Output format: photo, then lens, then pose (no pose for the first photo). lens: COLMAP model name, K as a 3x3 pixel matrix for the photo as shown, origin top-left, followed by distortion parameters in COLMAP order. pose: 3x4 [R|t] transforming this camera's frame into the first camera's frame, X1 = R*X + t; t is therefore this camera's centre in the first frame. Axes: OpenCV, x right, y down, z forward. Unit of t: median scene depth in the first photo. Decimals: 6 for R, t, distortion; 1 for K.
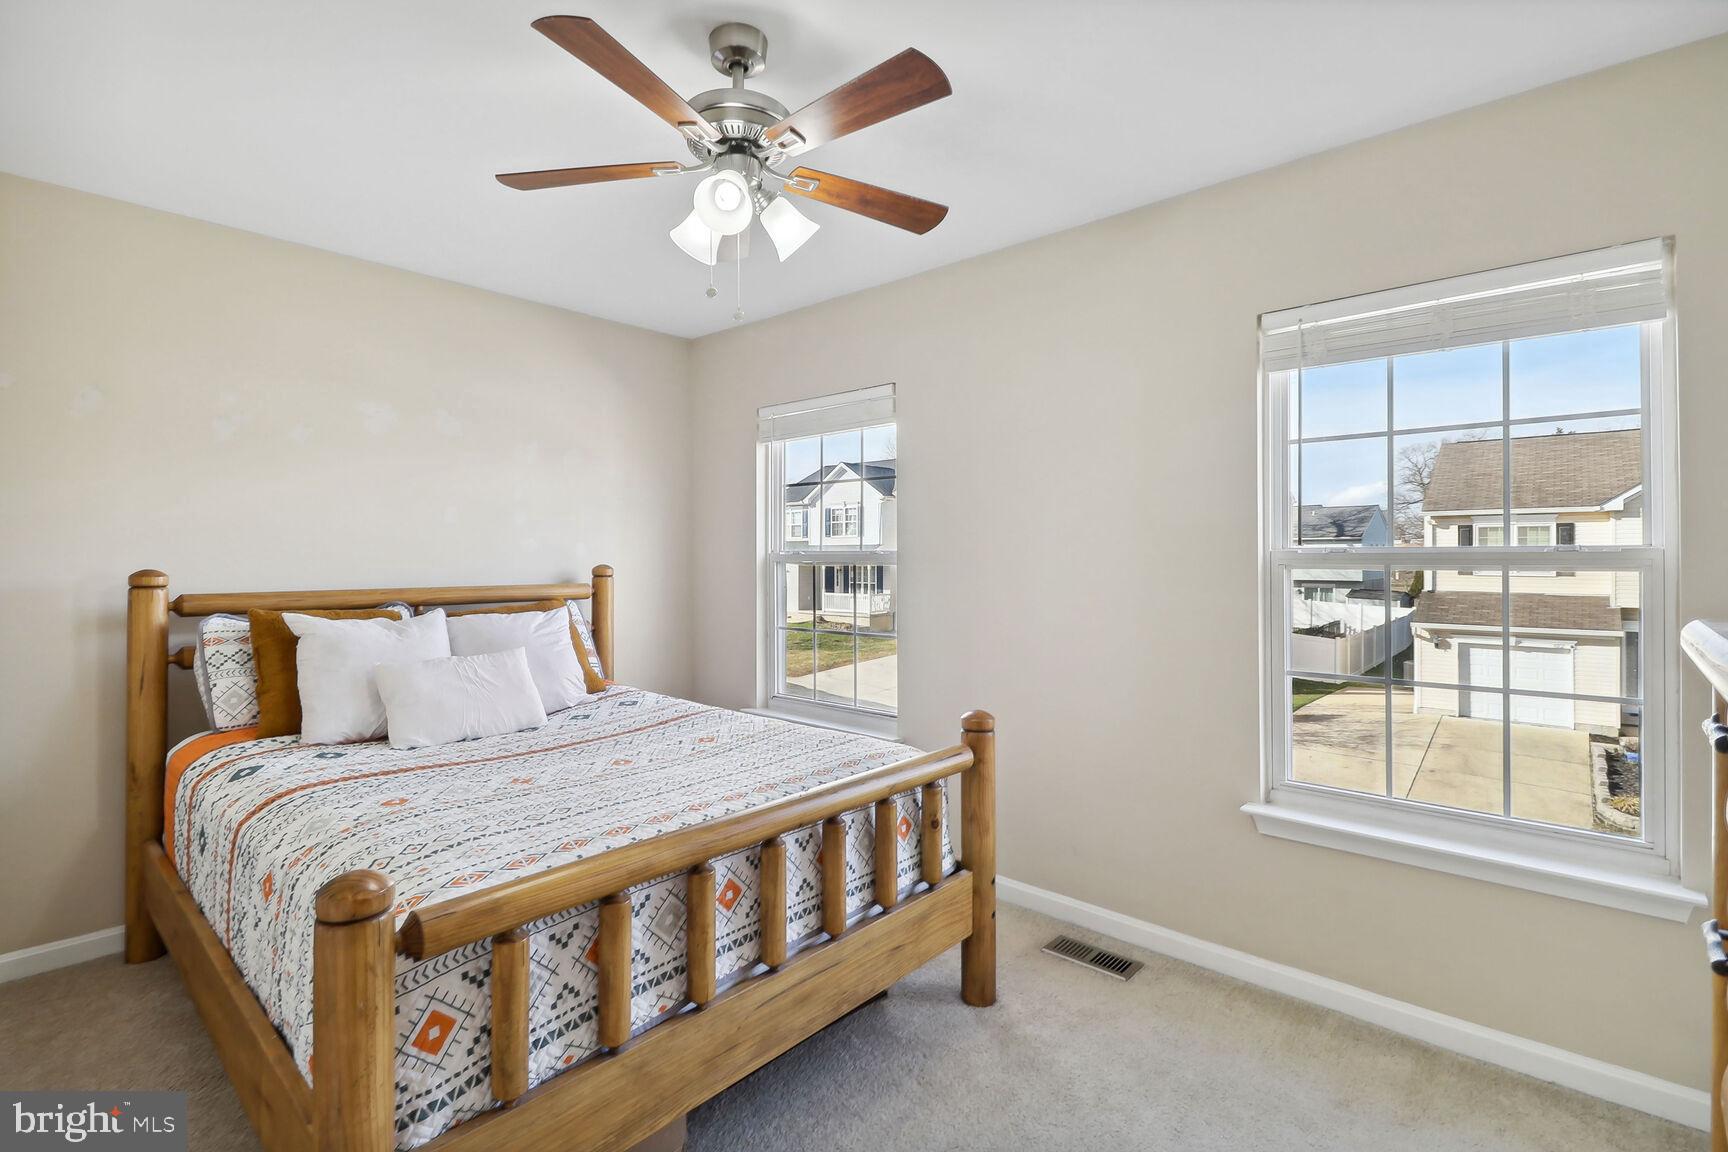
lens RADIAL K [[807.3, 0, 868.4], [0, 807.3, 569.4], [0, 0, 1]] dist [0.001265, 0.000020]
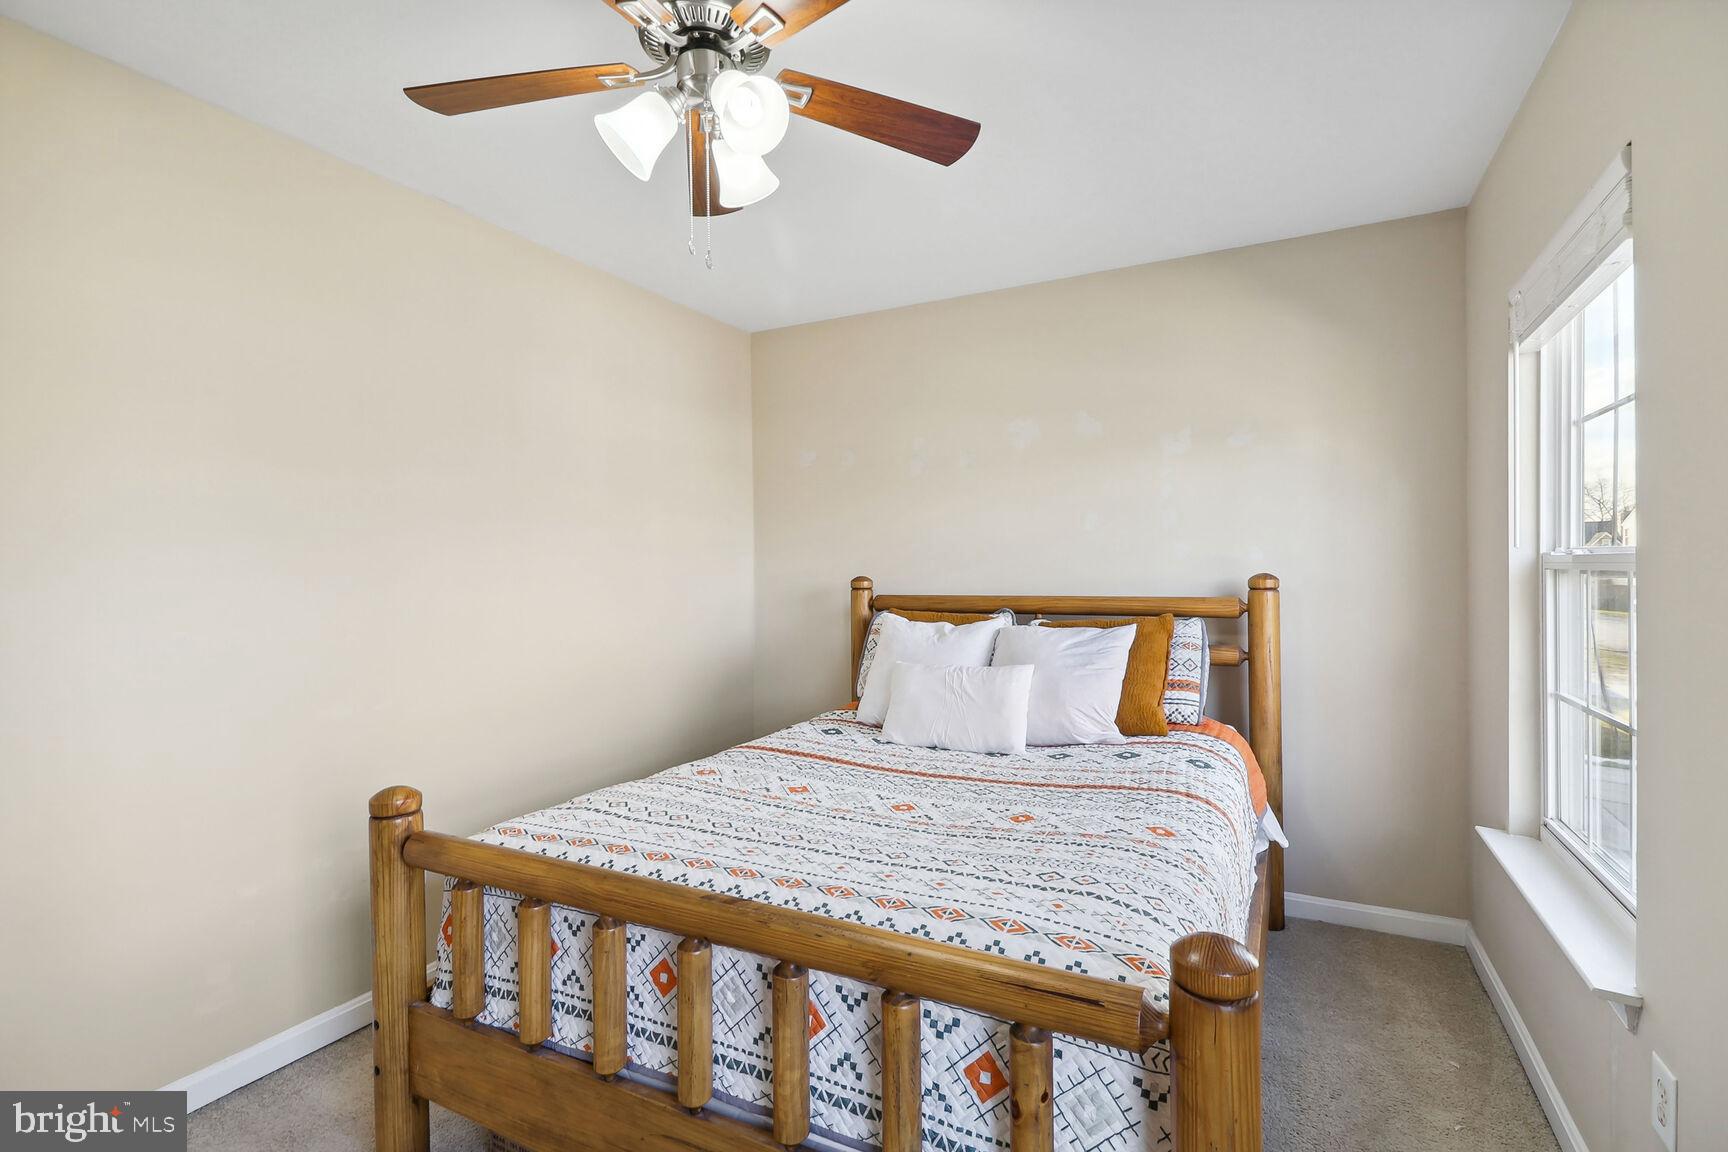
lens RADIAL K [[807.3, 0, 868.4], [0, 807.3, 569.4], [0, 0, 1]] dist [0.001265, 0.000020]
pose [[0.234549, -0.001809, -0.972103, 0.445397], [-0.007230, 0.999967, -0.003606, -0.006383], [0.972077, 0.007874, 0.234528, 0.670660]]
